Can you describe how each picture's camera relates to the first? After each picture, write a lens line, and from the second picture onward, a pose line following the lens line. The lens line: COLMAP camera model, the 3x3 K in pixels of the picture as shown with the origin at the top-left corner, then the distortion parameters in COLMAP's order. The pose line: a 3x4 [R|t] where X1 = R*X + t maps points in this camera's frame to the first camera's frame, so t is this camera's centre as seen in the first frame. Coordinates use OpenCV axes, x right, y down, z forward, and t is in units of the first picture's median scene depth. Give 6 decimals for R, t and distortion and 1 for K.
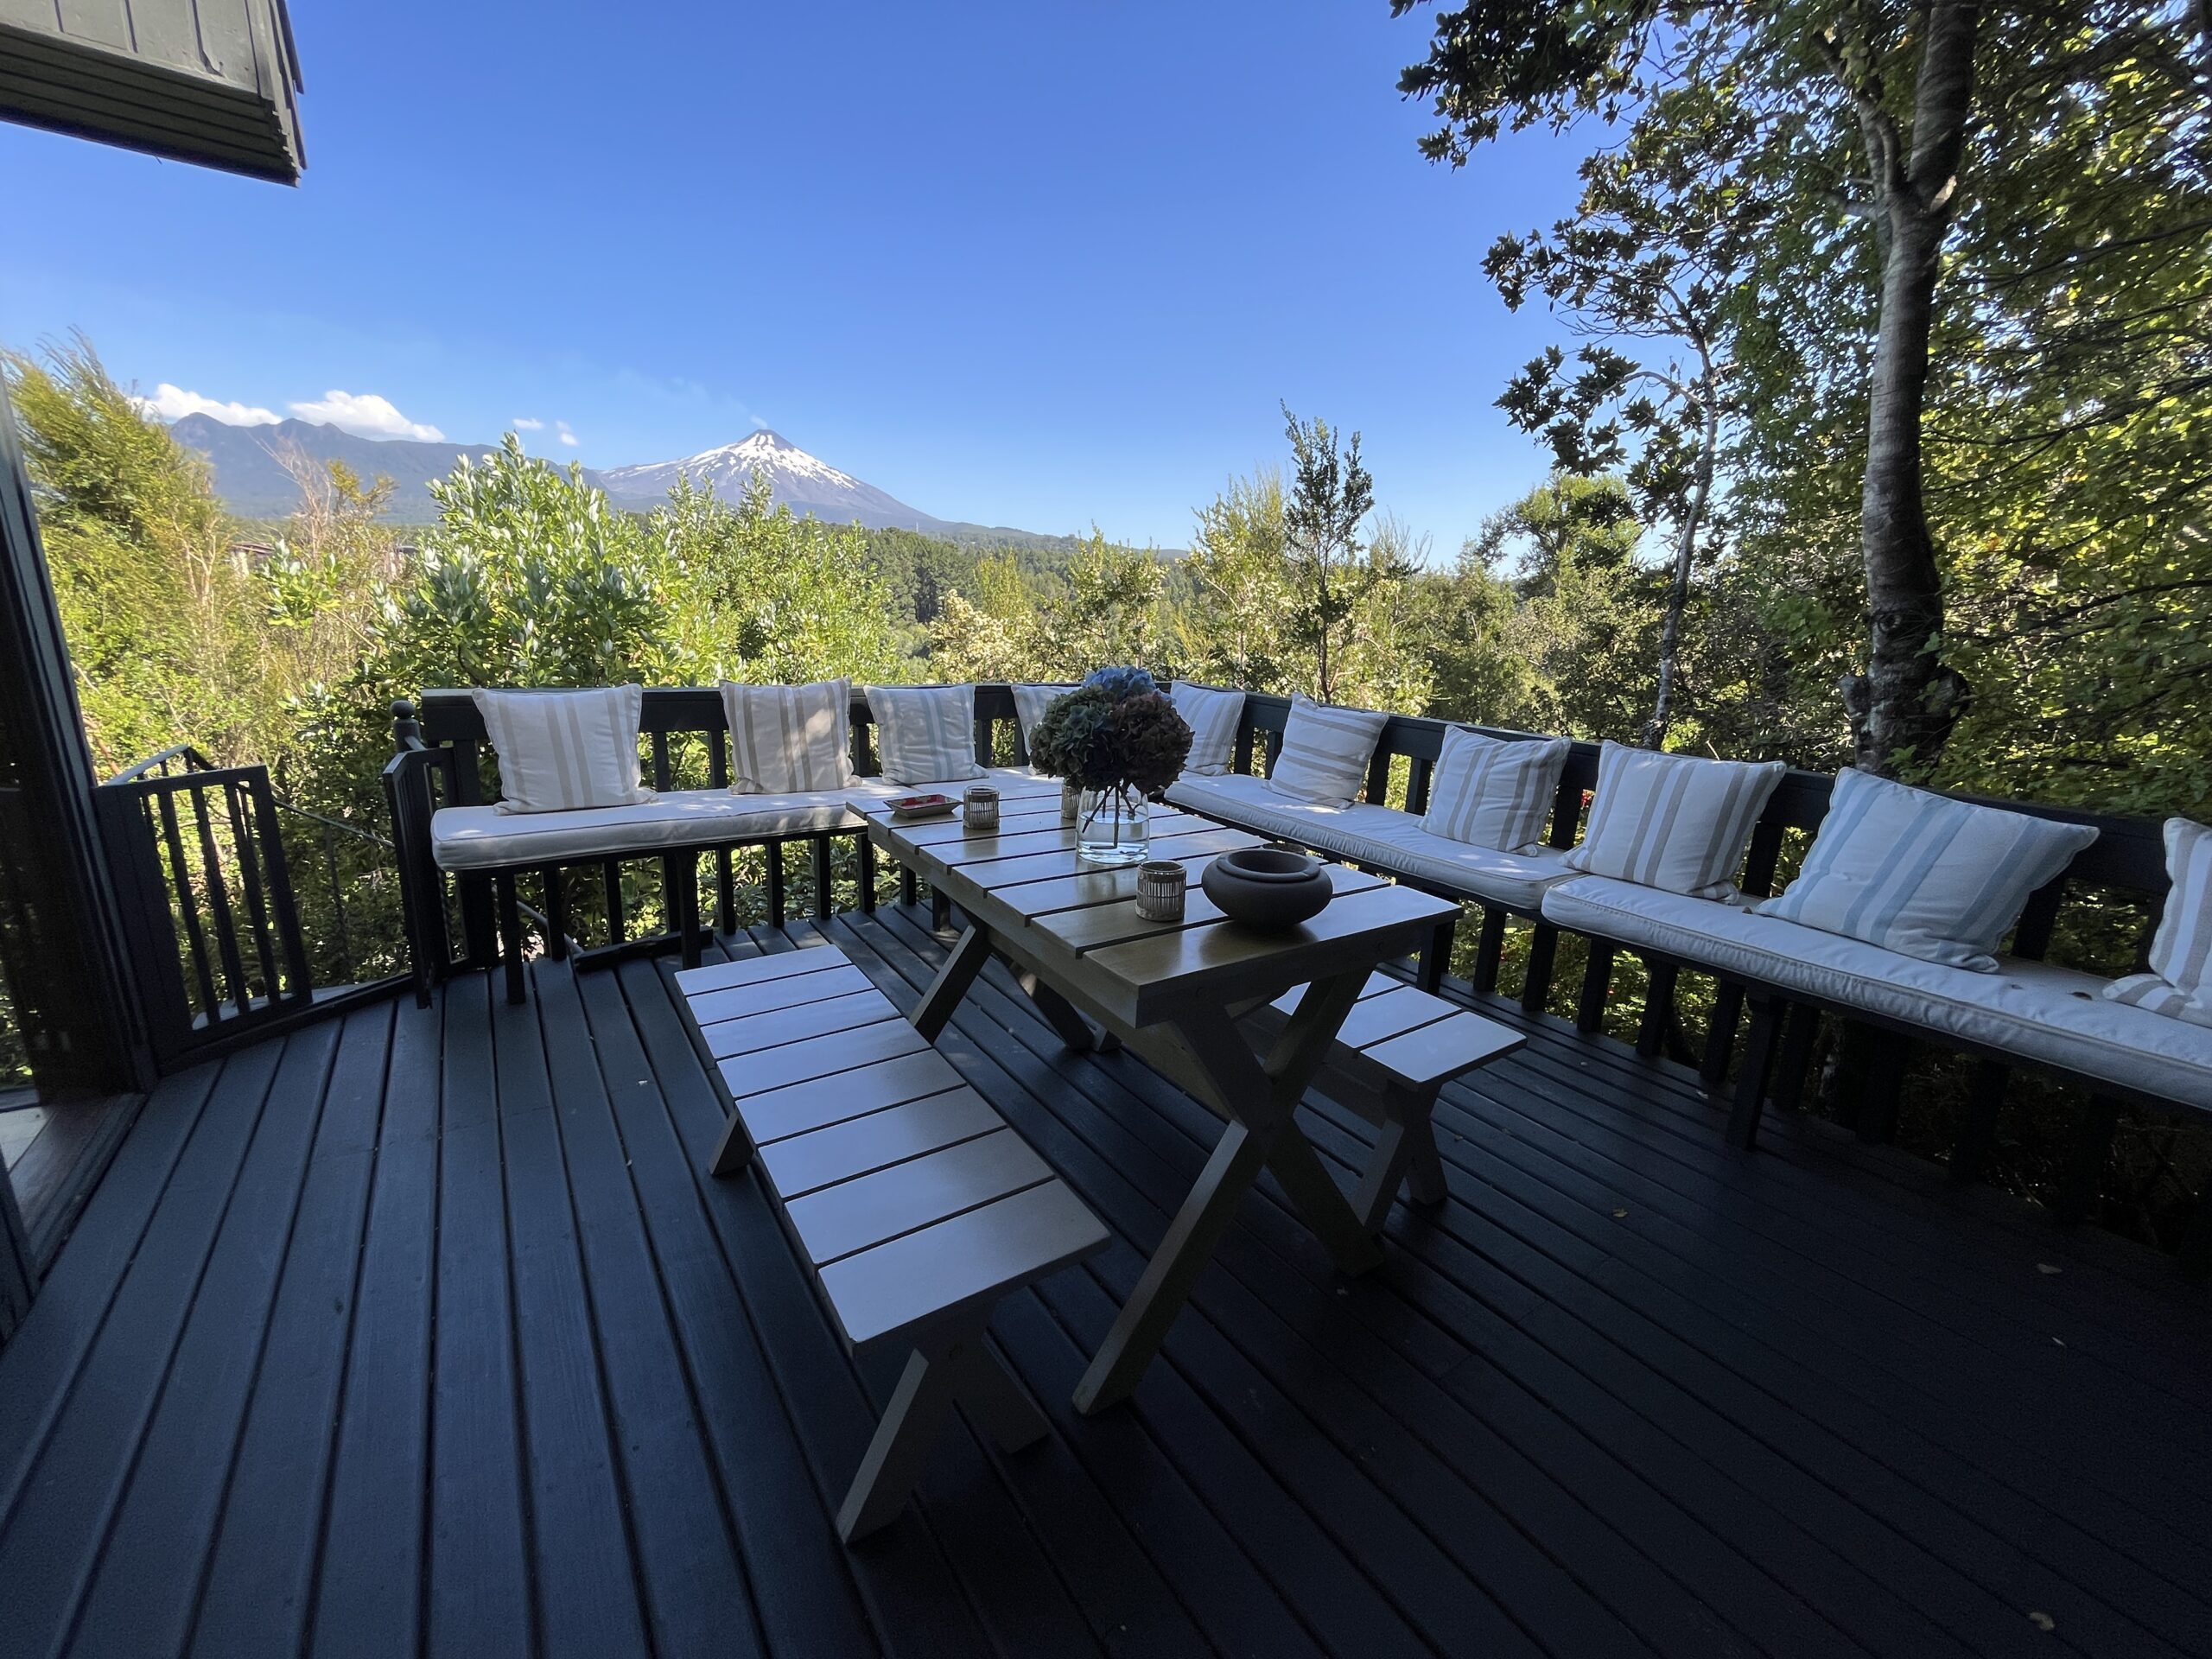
lens RADIAL K [[893.7, 0, 1098.9], [0, 893.7, 828.0], [0, 0, 1]] dist [-0.001906, -0.000337]
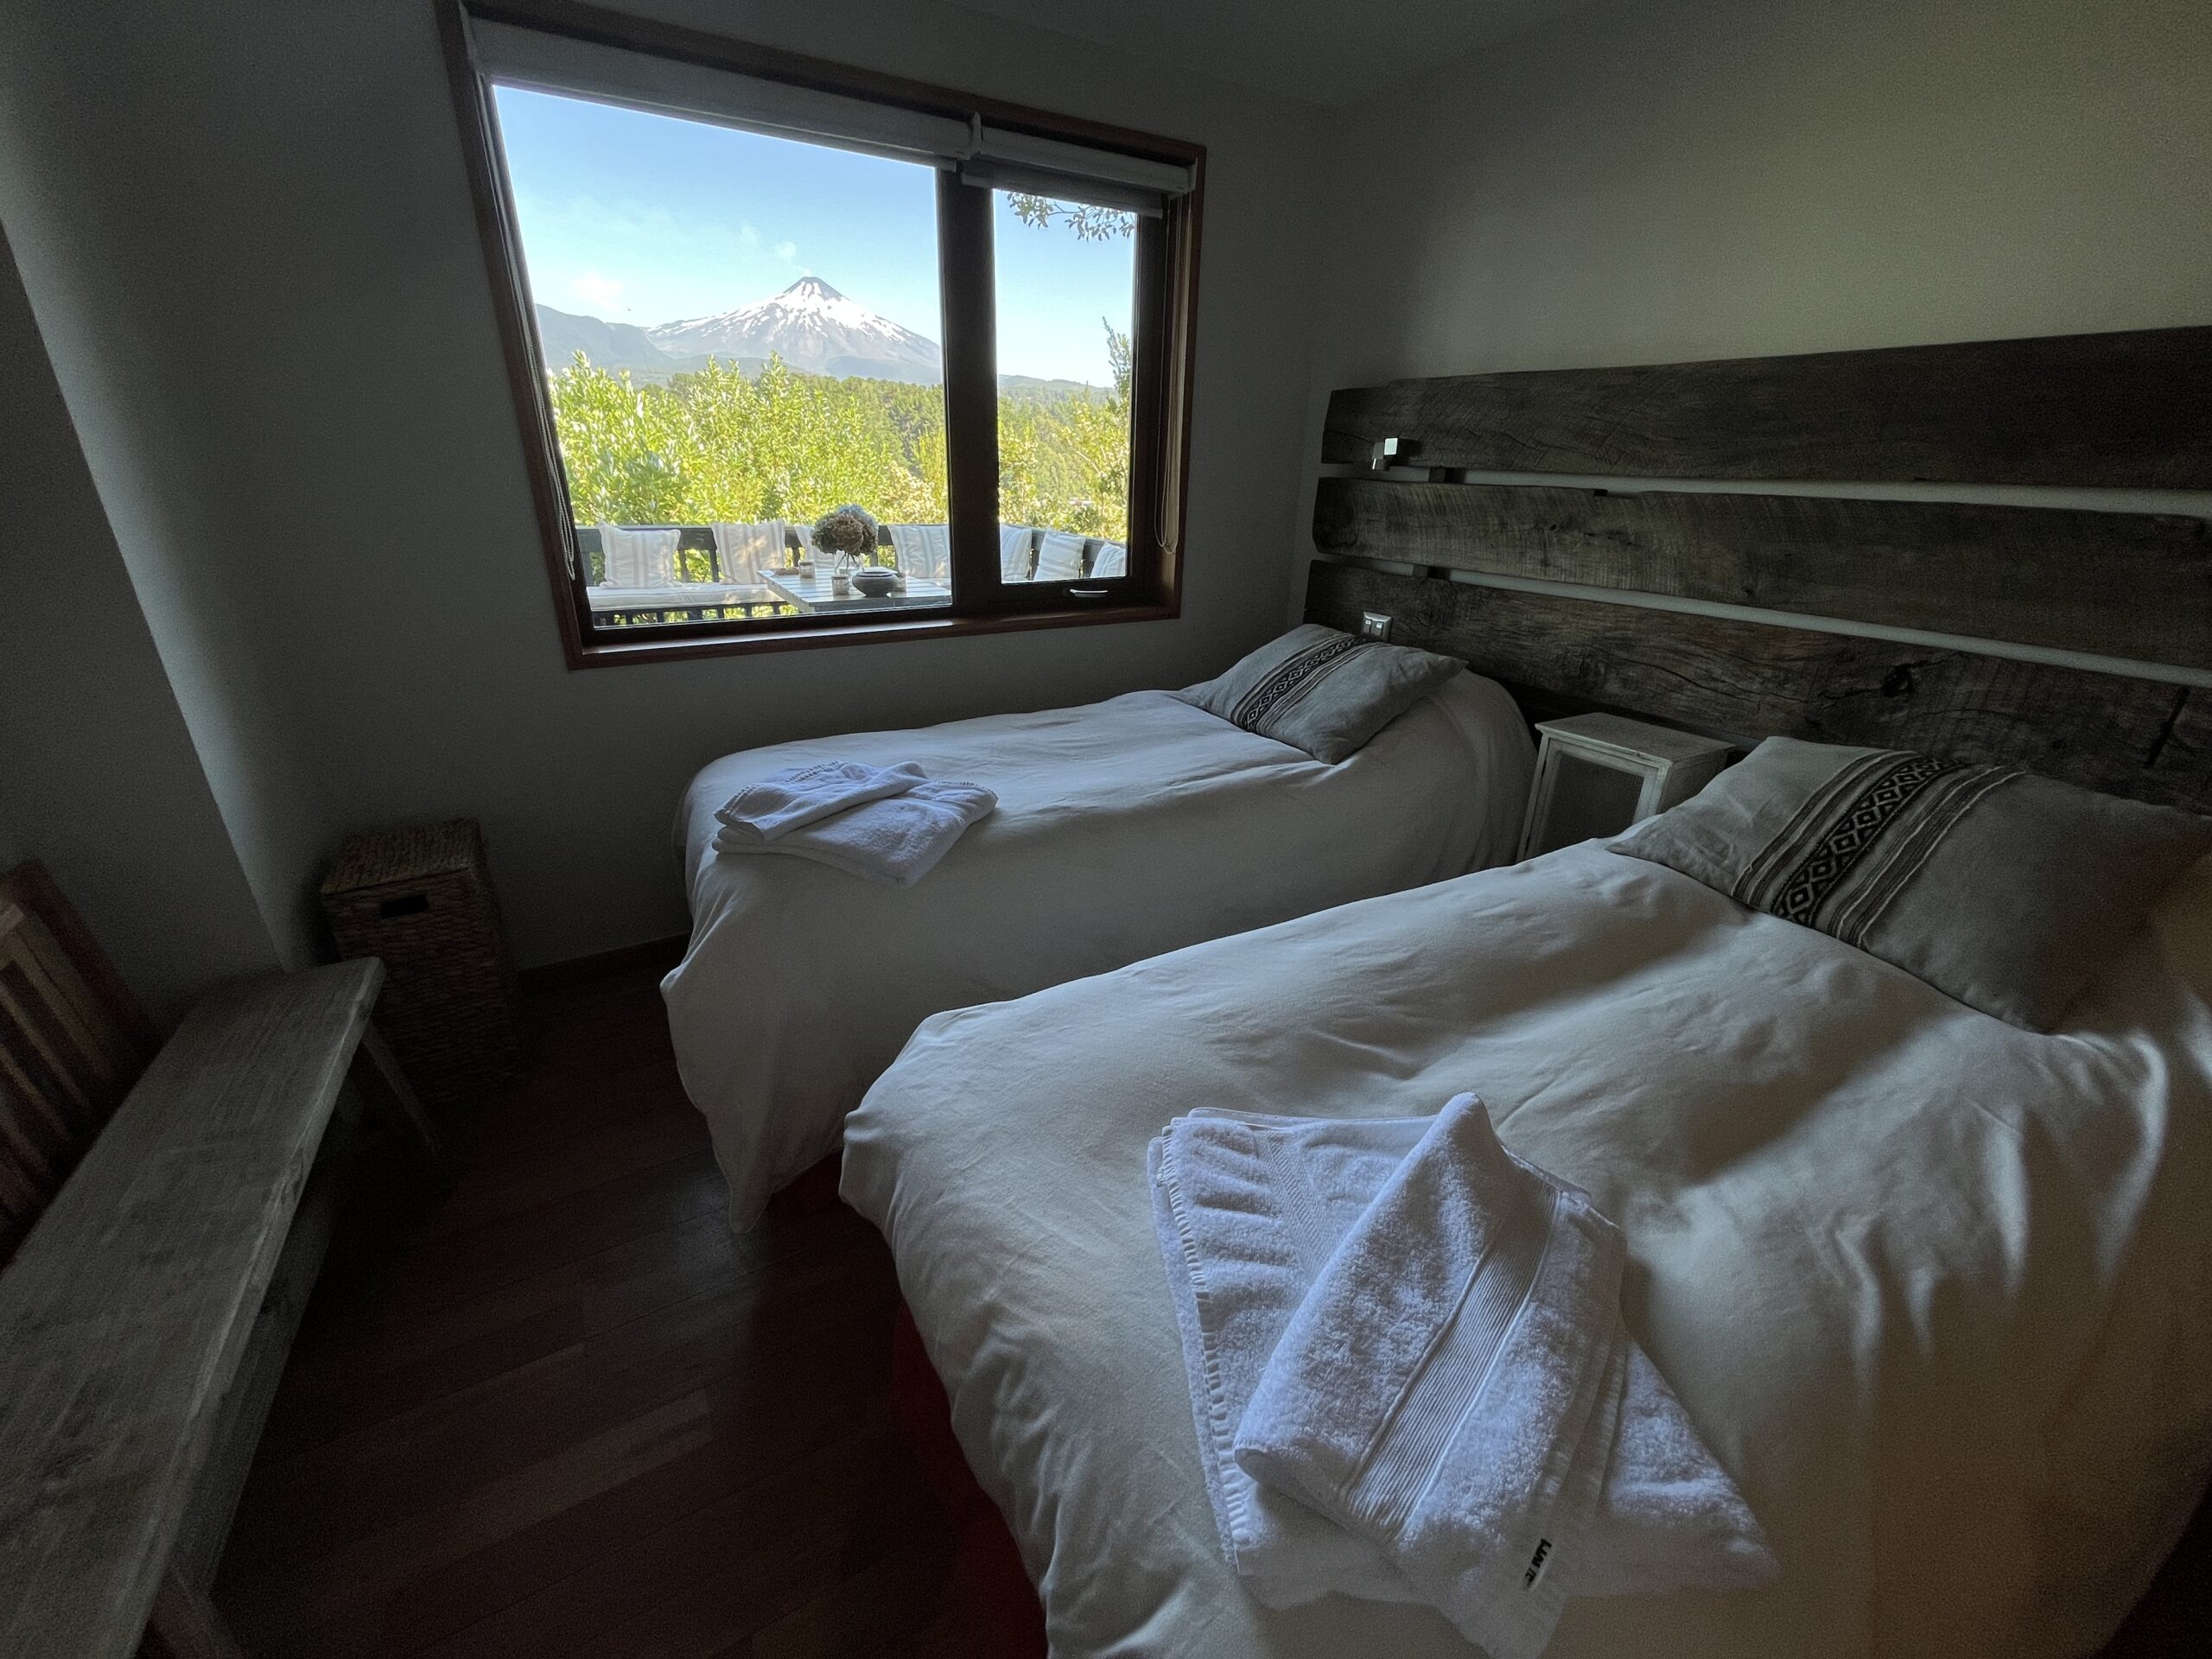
lens RADIAL K [[898.5, 0, 1097.7], [0, 898.5, 825.6], [0, 0, 1]] dist [-0.002809, -0.000172]
pose [[0.997680, 0.010068, -0.067332, 0.283194], [-0.000757, 0.990585, 0.136900, 0.115468], [0.068077, -0.136532, 0.988294, -0.485147]]
